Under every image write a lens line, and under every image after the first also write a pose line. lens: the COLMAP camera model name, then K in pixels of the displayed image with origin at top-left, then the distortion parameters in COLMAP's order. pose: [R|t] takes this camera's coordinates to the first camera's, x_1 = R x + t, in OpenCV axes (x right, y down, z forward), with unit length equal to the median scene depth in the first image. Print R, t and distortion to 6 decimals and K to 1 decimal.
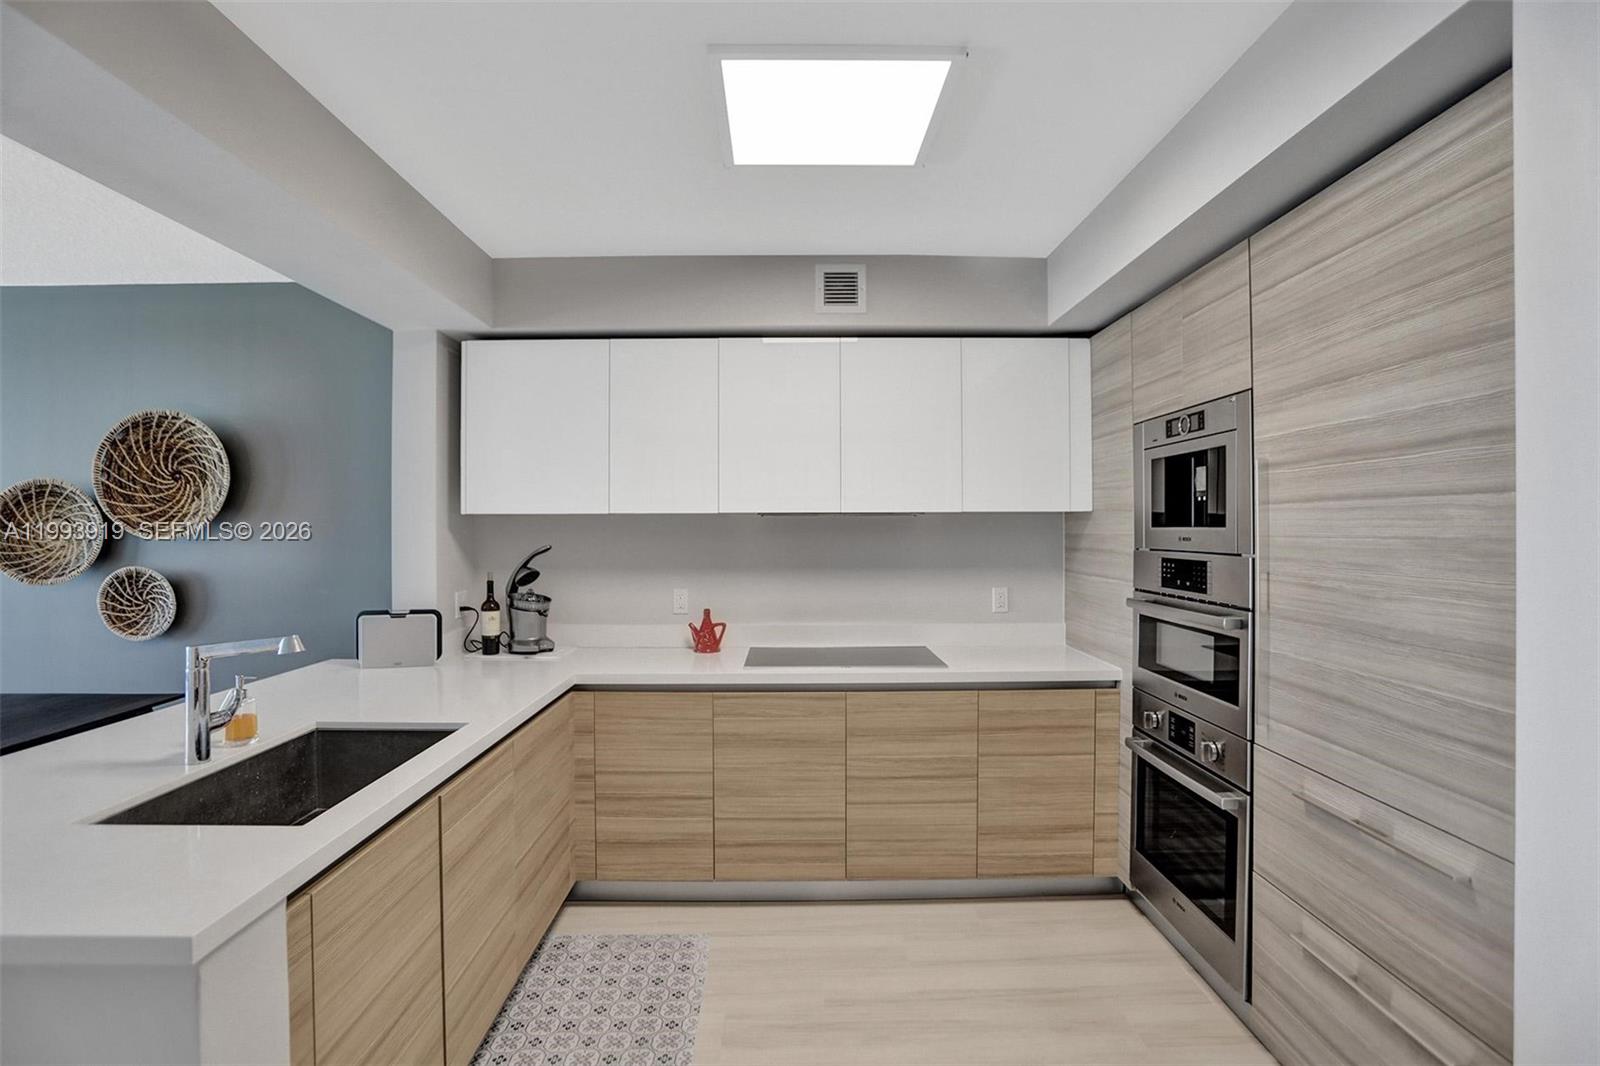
lens RADIAL K [[811.8, 0, 832.2], [0, 811.8, 530.1], [0, 0, 1]] dist [-0.054765, 0.024621]
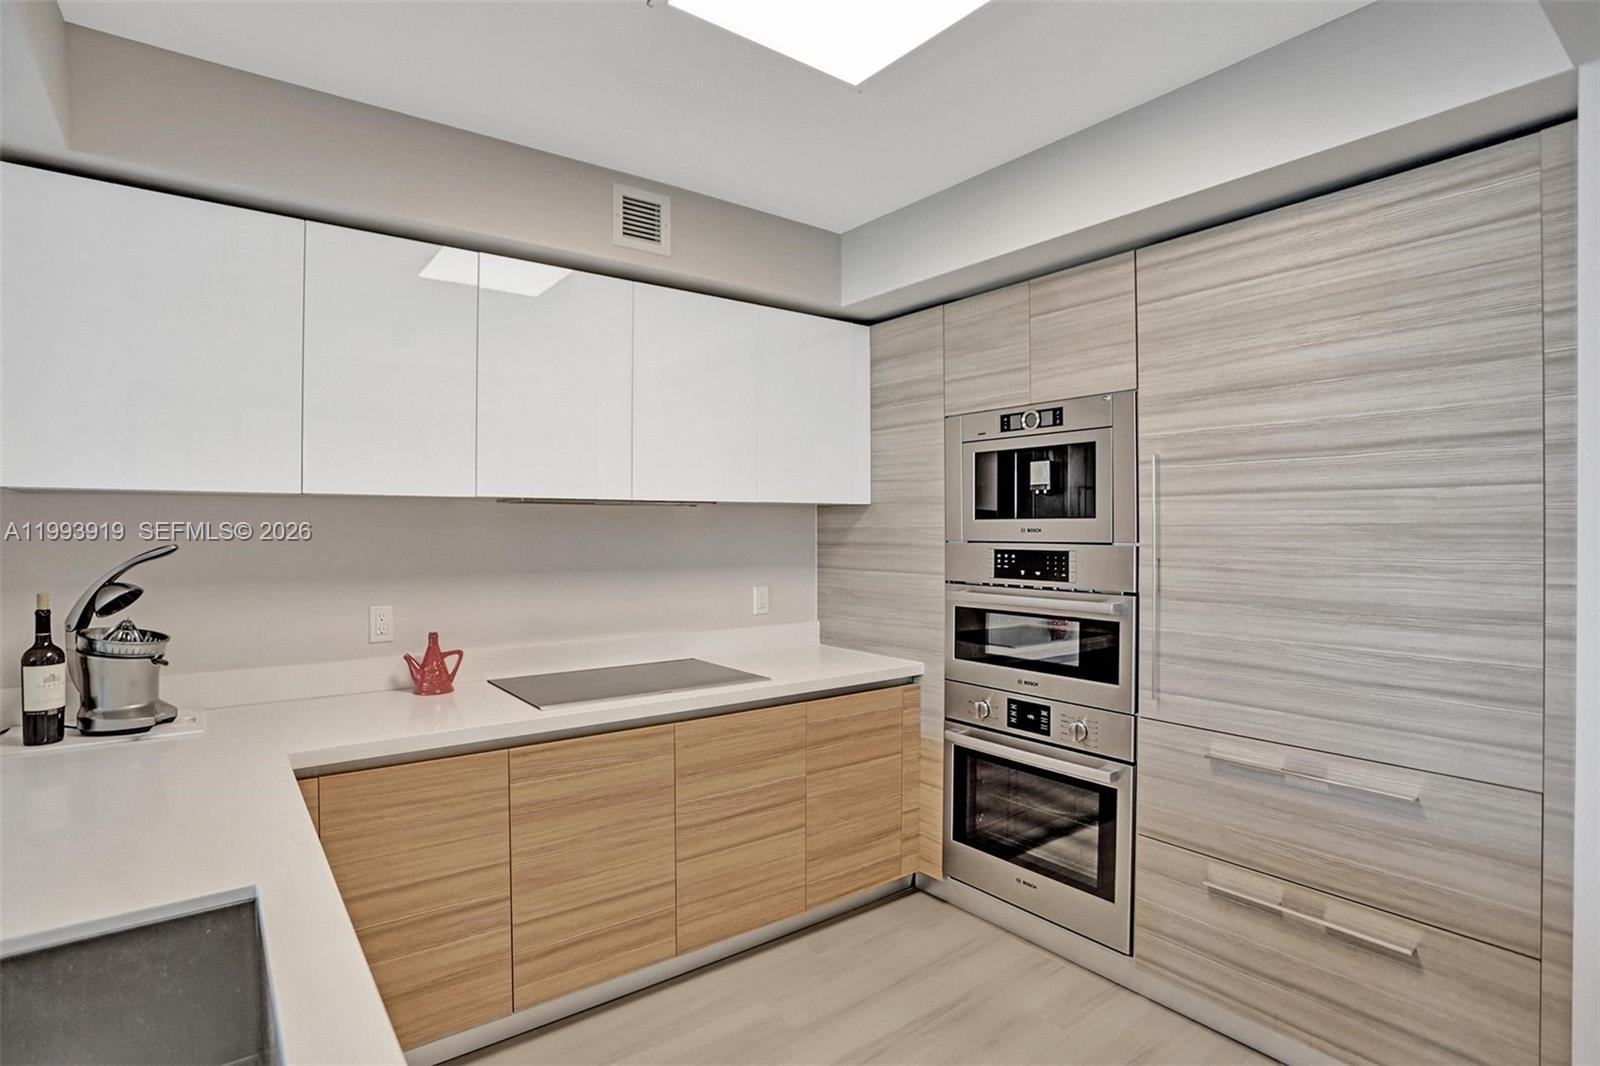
lens RADIAL K [[811.8, 0, 820.7], [0, 811.8, 534.7], [0, 0, 1]] dist [-0.054765, 0.024621]
pose [[0.808671, -0.002653, 0.588256, -0.339661], [0.000968, 0.999994, 0.003180, 0.011307], [-0.588261, -0.002002, 0.808669, 0.272519]]
